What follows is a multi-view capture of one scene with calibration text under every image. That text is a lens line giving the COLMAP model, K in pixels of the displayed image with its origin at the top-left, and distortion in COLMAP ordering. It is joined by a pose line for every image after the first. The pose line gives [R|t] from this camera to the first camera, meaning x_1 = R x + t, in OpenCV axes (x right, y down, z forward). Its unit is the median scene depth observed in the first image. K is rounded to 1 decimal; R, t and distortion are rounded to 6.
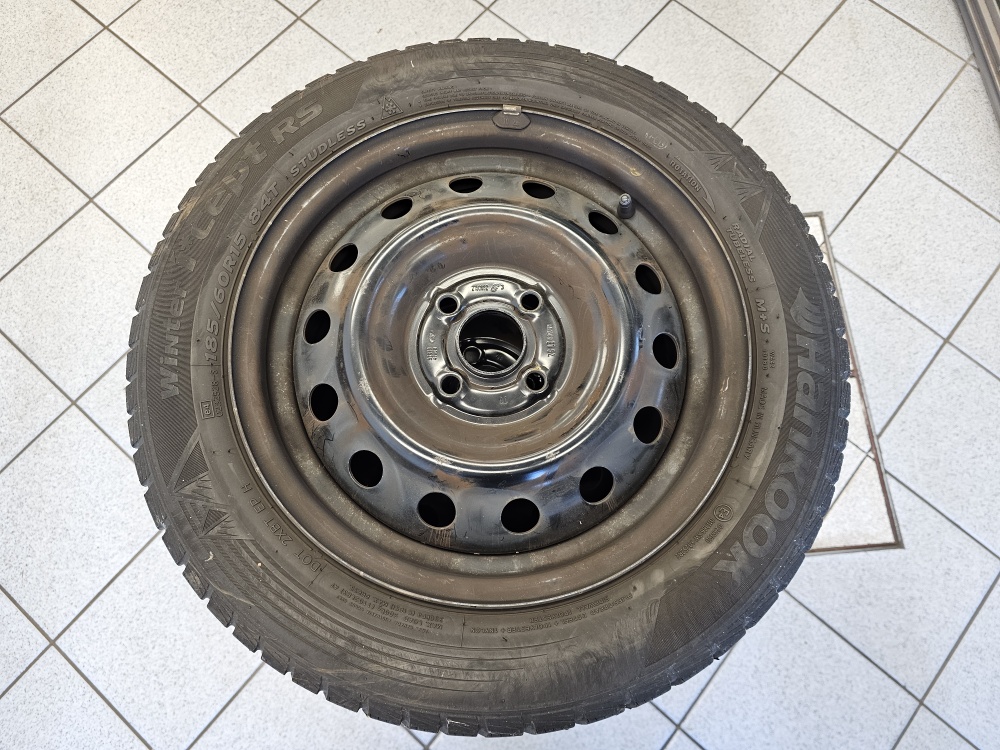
lens RADIAL K [[670.1, 0, 487.8], [0, 670.1, 342.1], [0, 0, 1]] dist [0.059442, -0.059253]
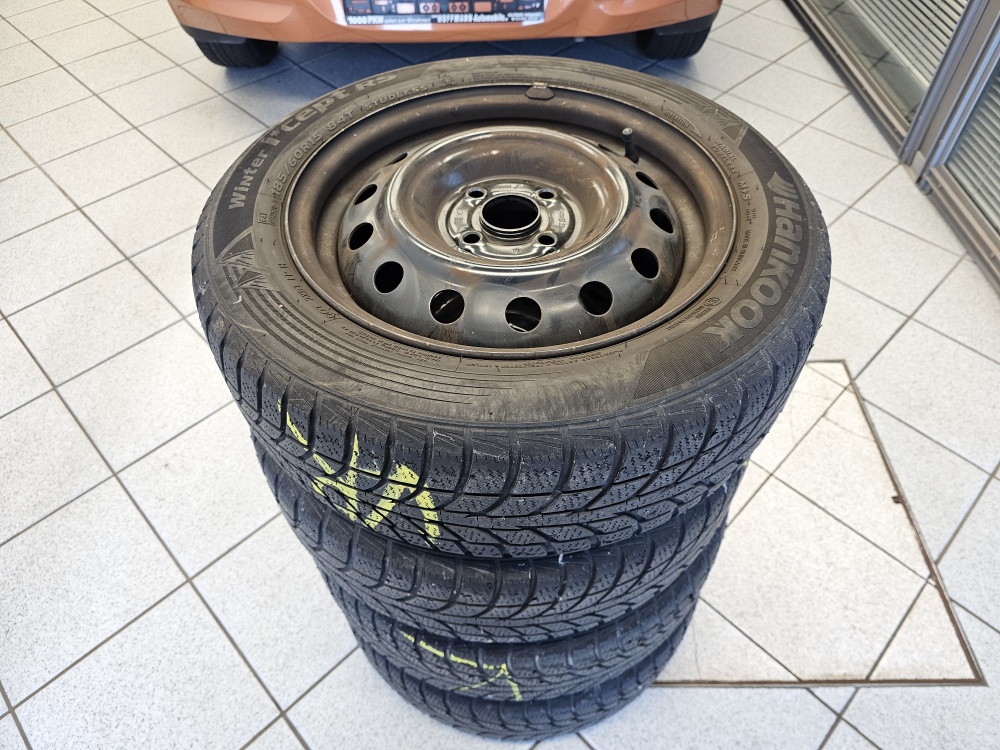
lens RADIAL K [[670.1, 0, 502.7], [0, 670.1, 366.9], [0, 0, 1]] dist [0.059442, -0.059253]
pose [[0.996033, 0.052437, -0.071900, 0.084252], [-0.077970, 0.903668, -0.421077, 0.685491], [0.042894, 0.425012, 0.904171, 0.055255]]
